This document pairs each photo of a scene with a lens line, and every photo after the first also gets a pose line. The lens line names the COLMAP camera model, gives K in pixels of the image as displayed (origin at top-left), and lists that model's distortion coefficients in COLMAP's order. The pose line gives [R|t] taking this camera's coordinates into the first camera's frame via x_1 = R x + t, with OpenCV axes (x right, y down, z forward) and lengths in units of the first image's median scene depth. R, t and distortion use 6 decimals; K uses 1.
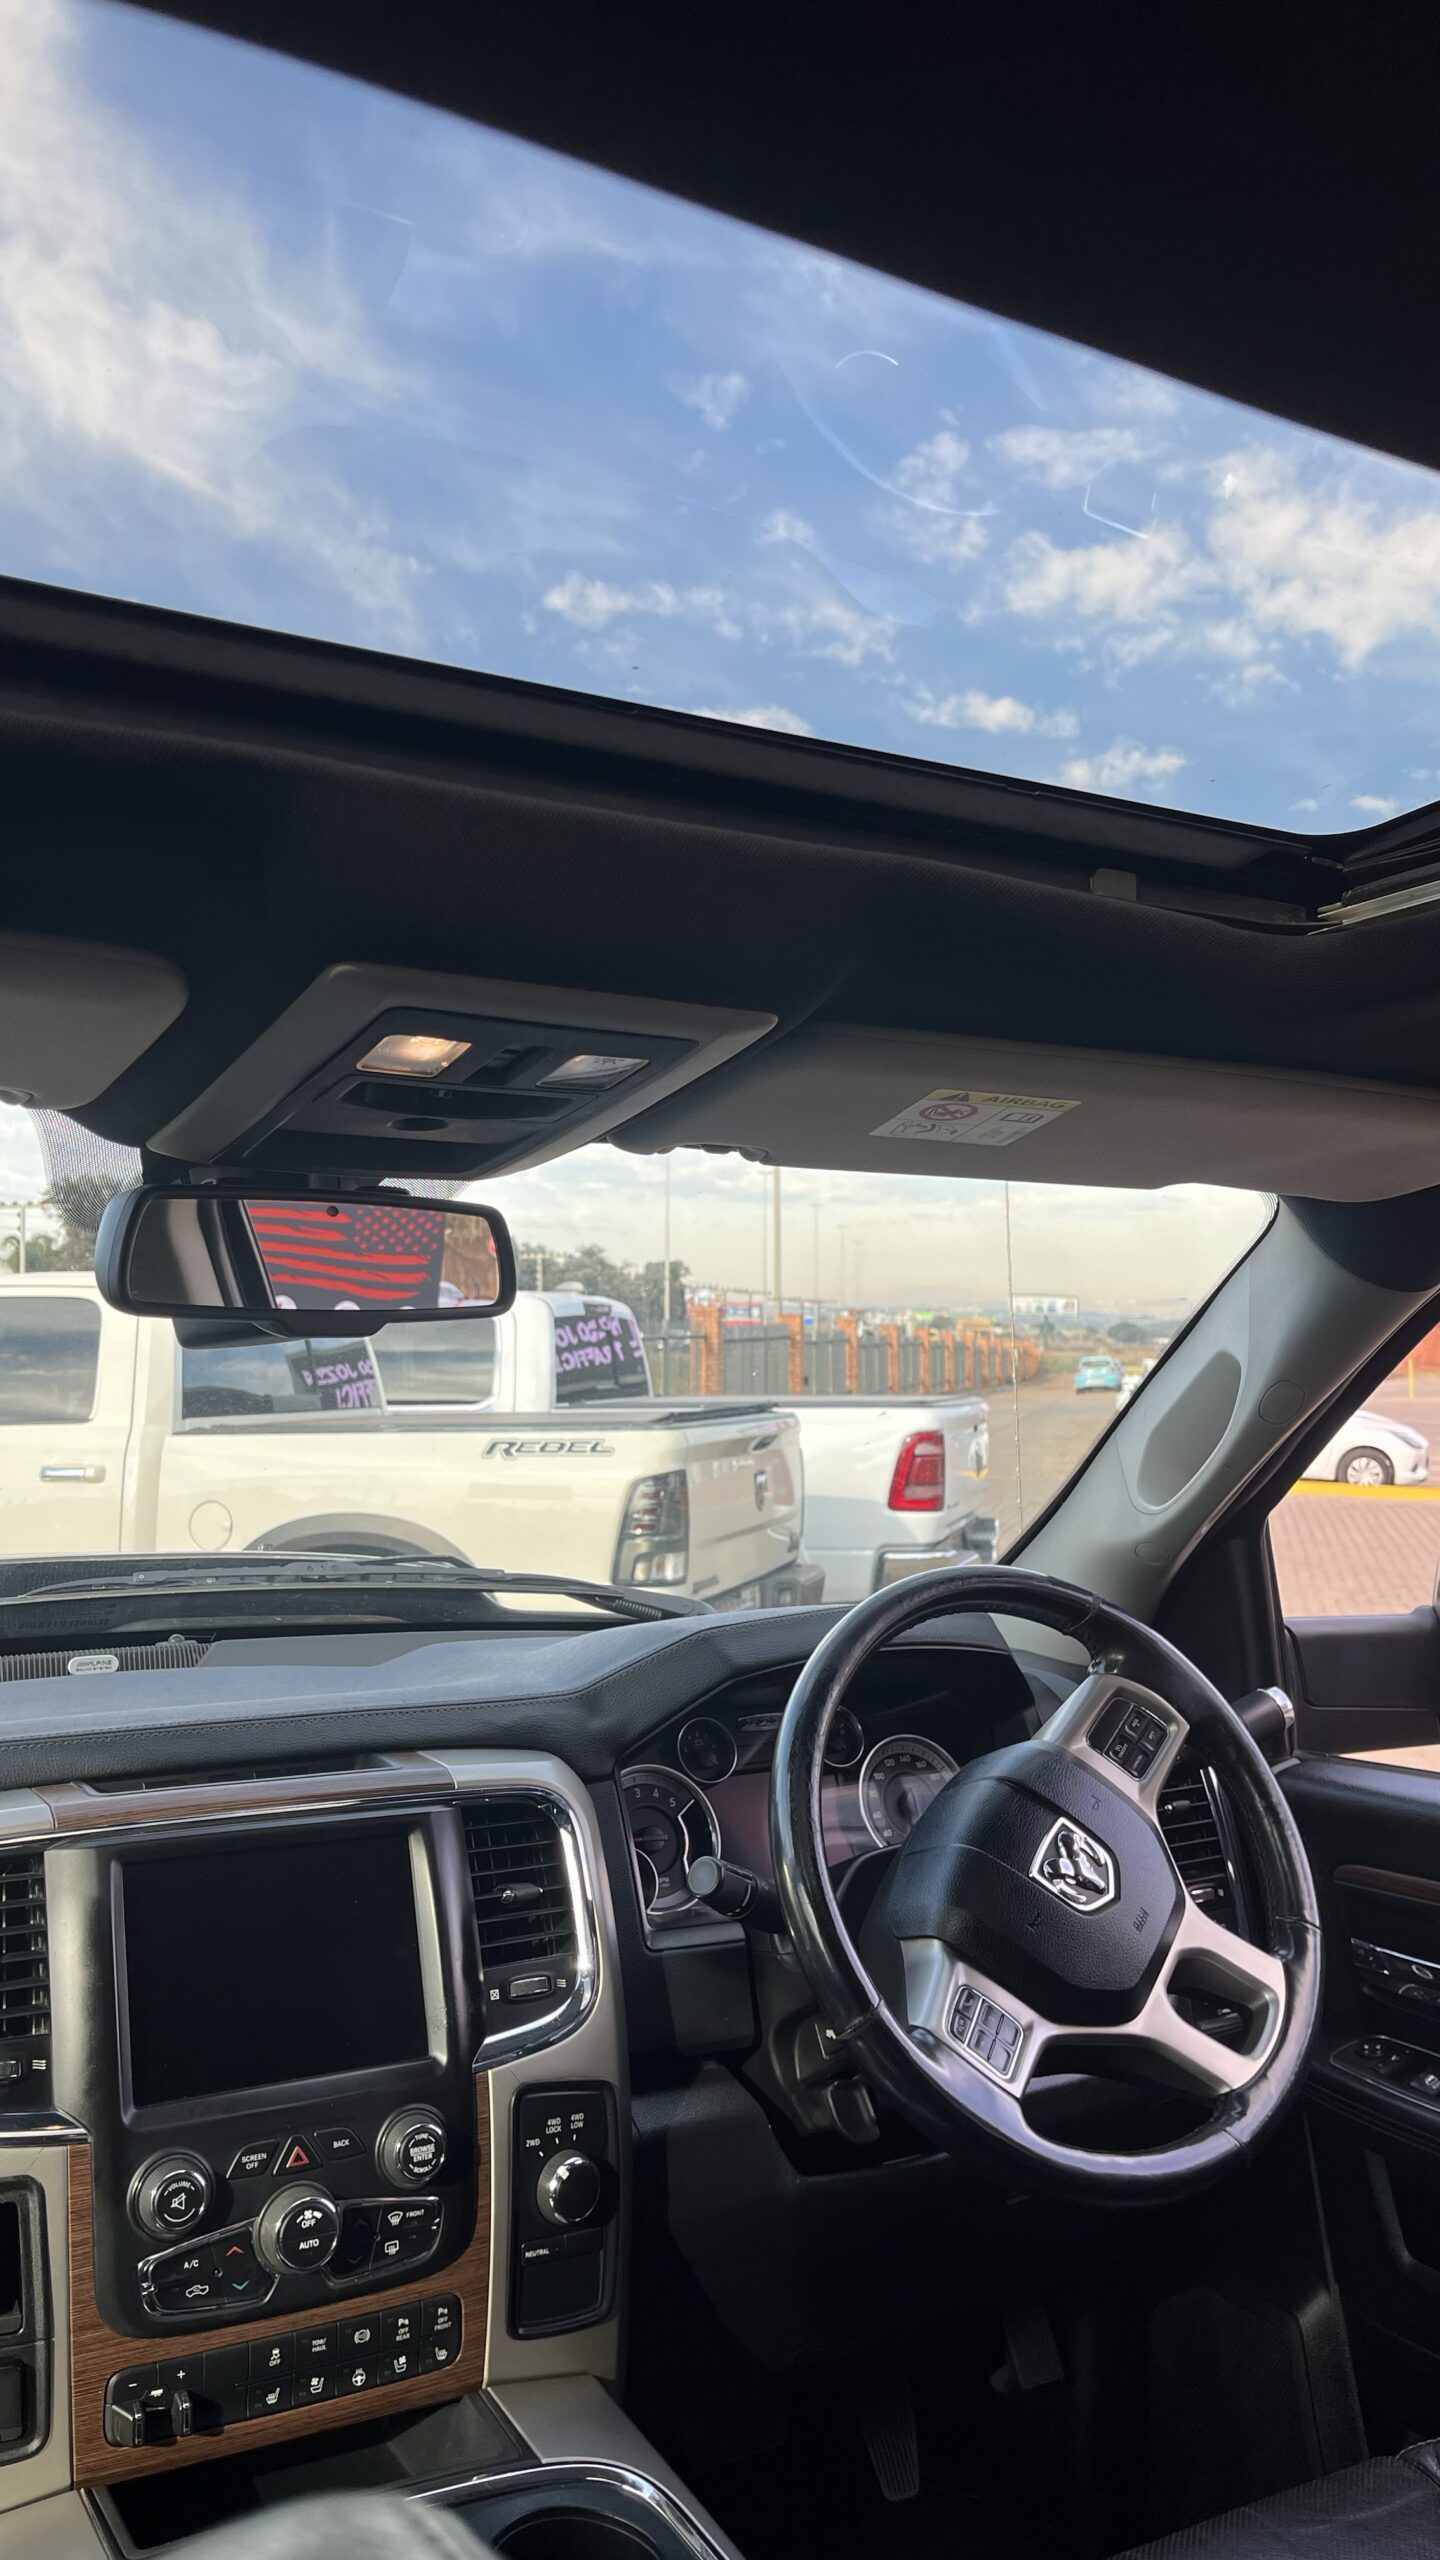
lens RADIAL K [[1897.3, 0, 739.2], [0, 1897.3, 1279.5], [0, 0, 1]] dist [0.026426, -0.006602]
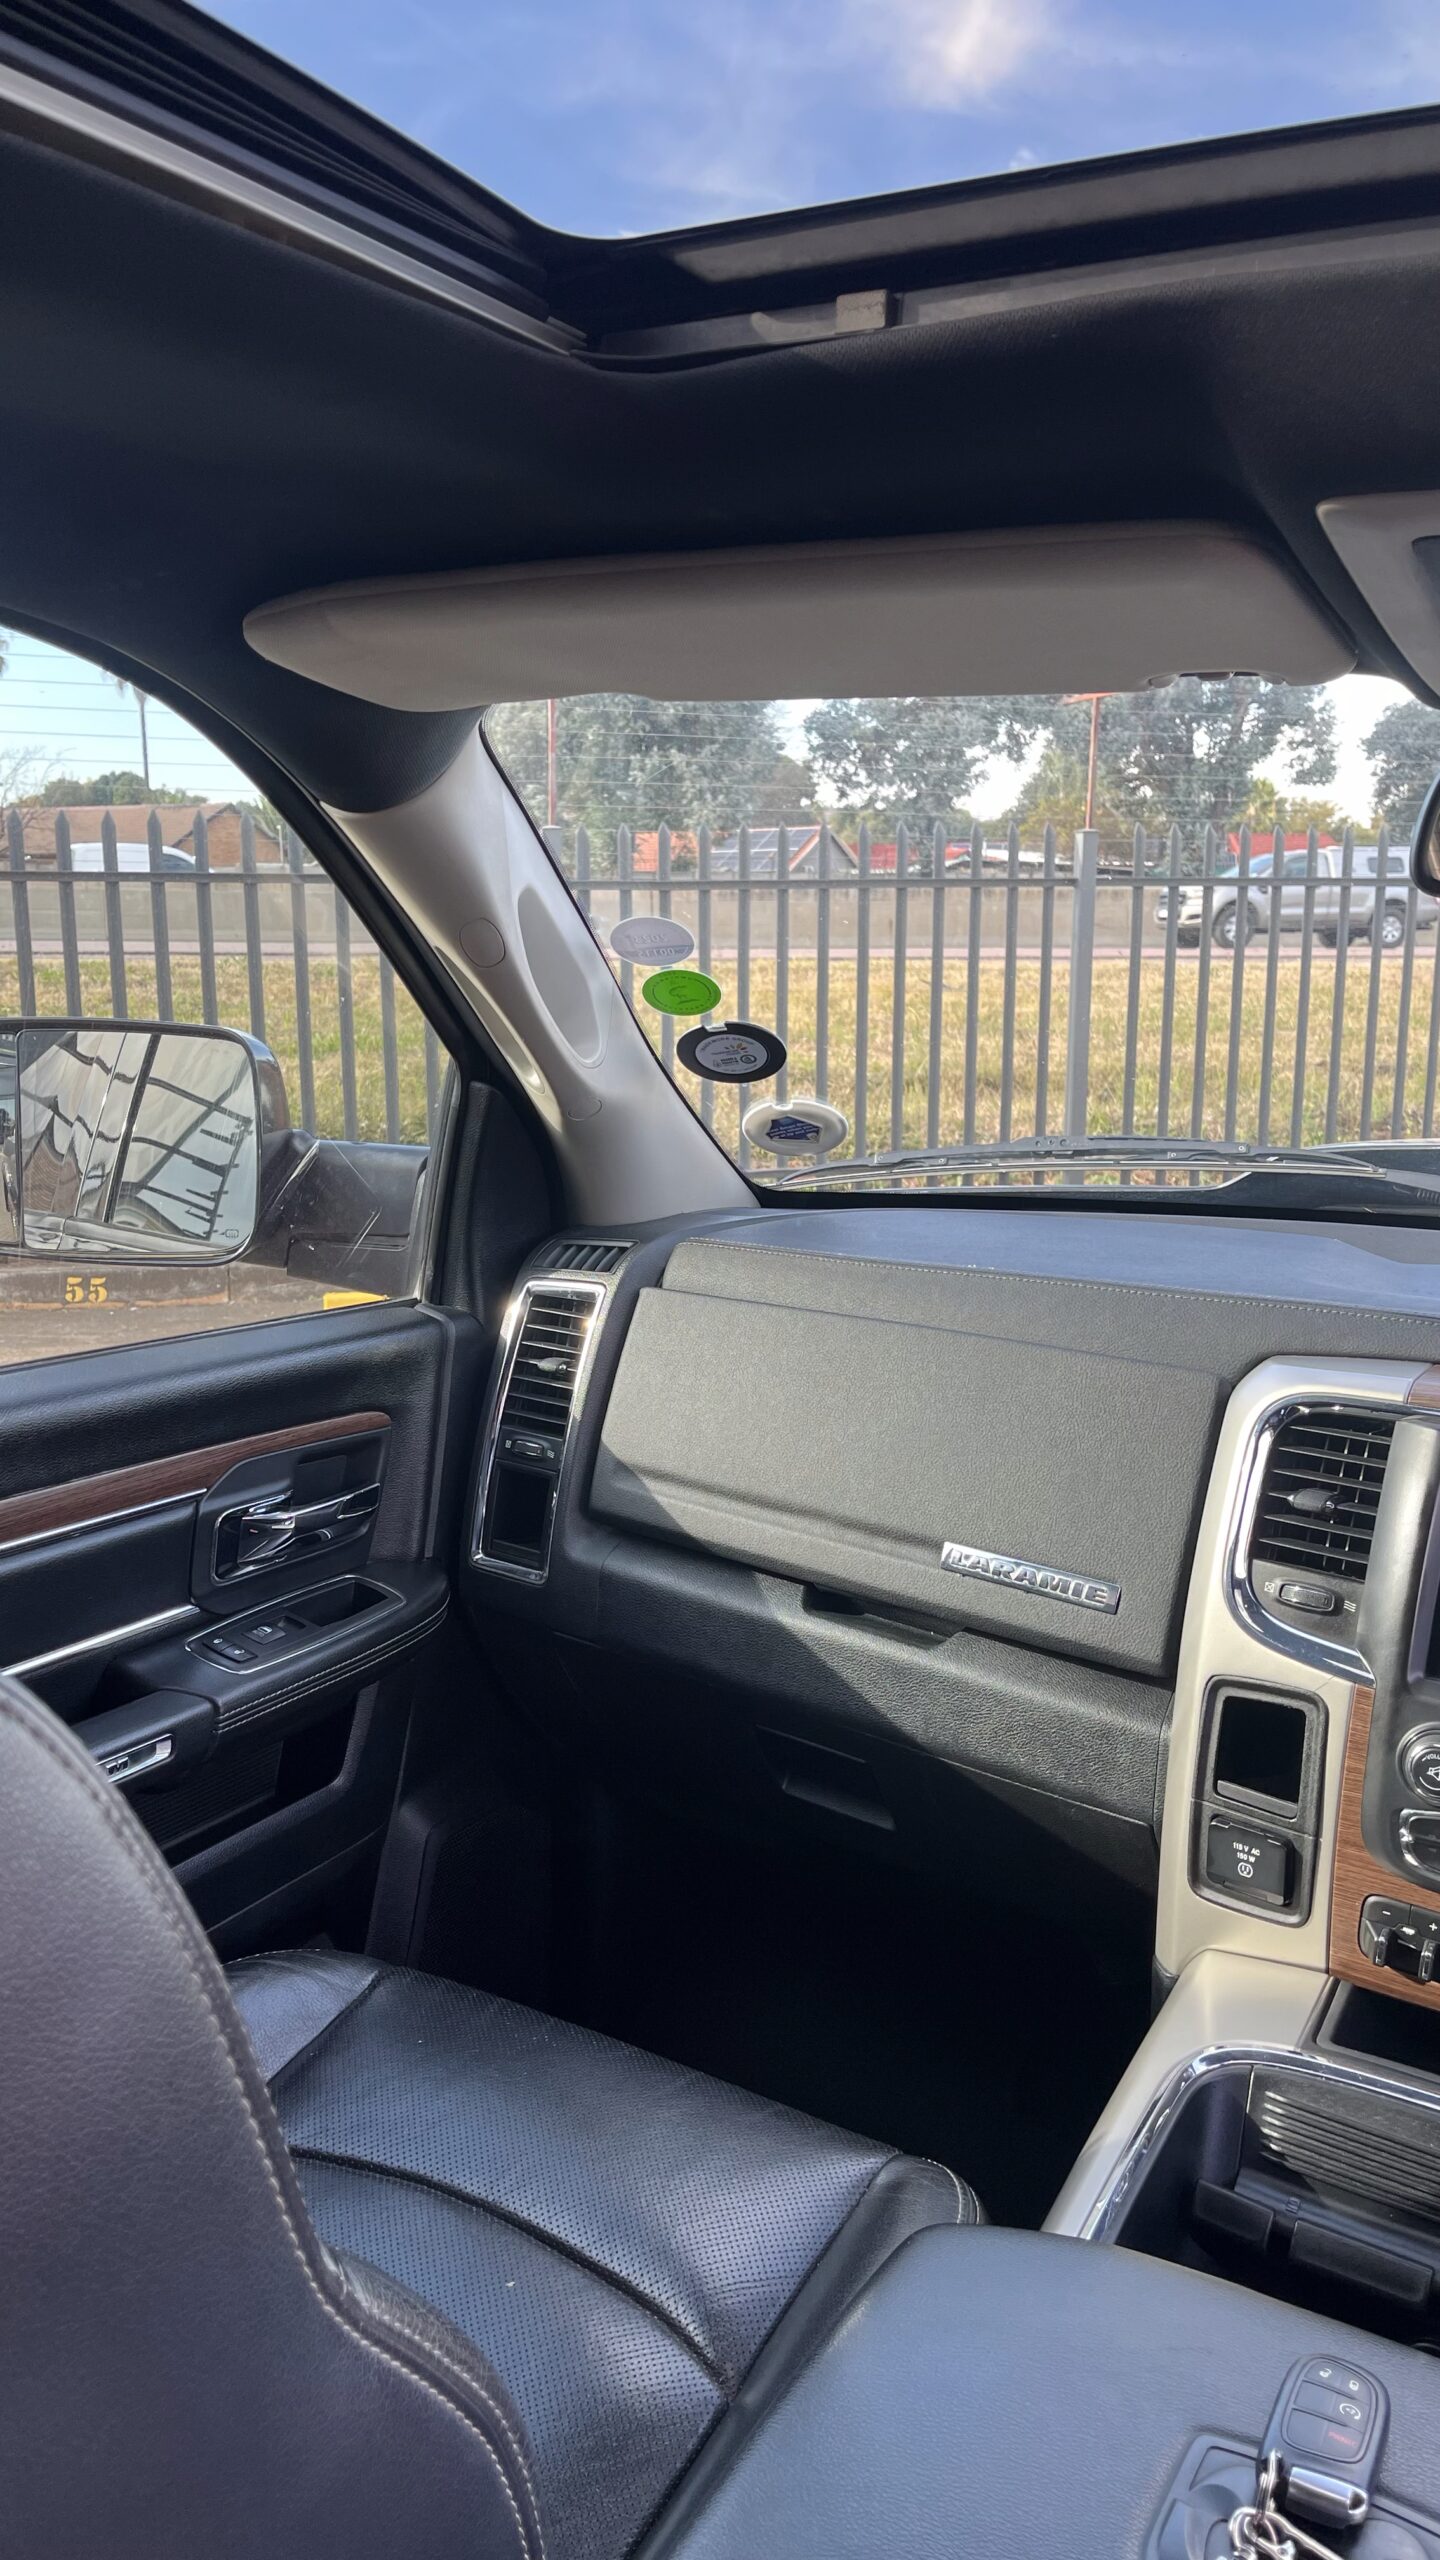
lens RADIAL K [[1913.5, 0, 720.0], [0, 1913.5, 1280.0], [0, 0, 1]] dist [0.009547, -0.004203]
pose [[0.499184, 0.167685, -0.850116, 0.318109], [0.010917, 0.979801, 0.199676, 0.012016], [0.866427, -0.108955, 0.487271, 0.177593]]
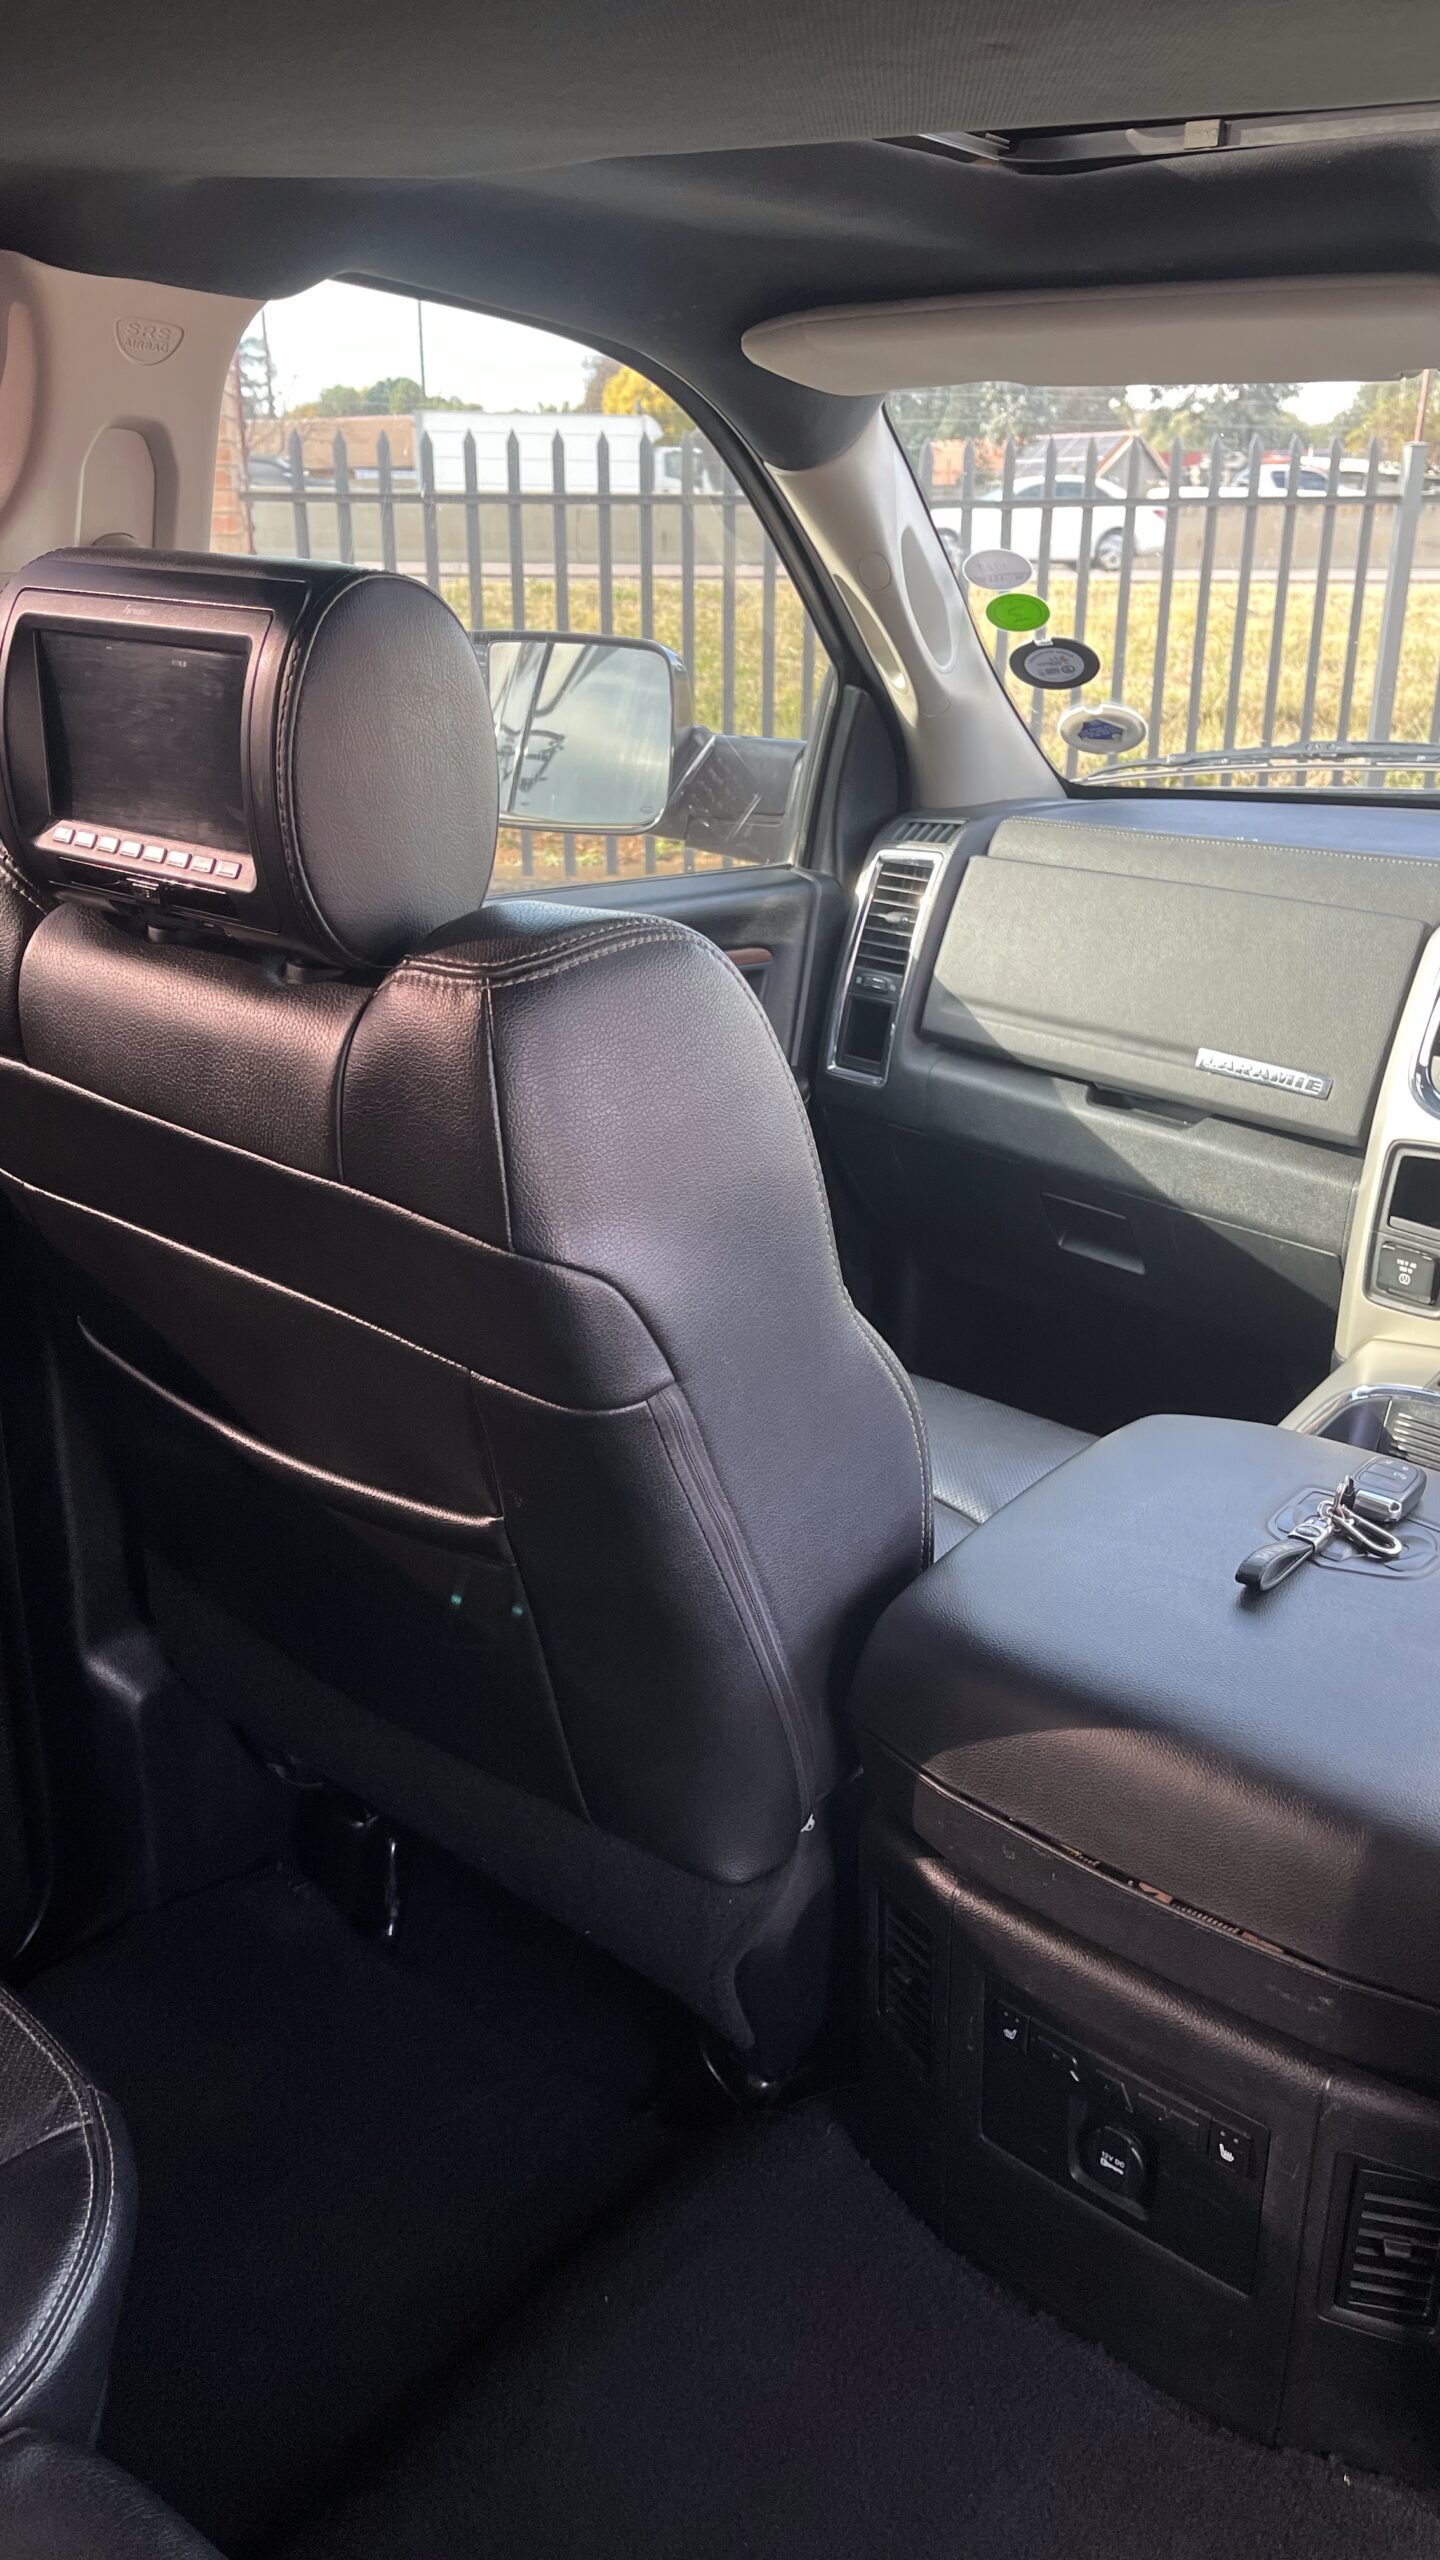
lens RADIAL K [[1950.7, 0, 688.0], [0, 1950.7, 1292.7], [0, 0, 1]] dist [0.004390, -0.001055]
pose [[0.361715, 0.343627, -0.866651, 0.697073], [0.013295, 0.927599, 0.373342, -0.006659], [0.932194, -0.146566, 0.330957, -0.082827]]
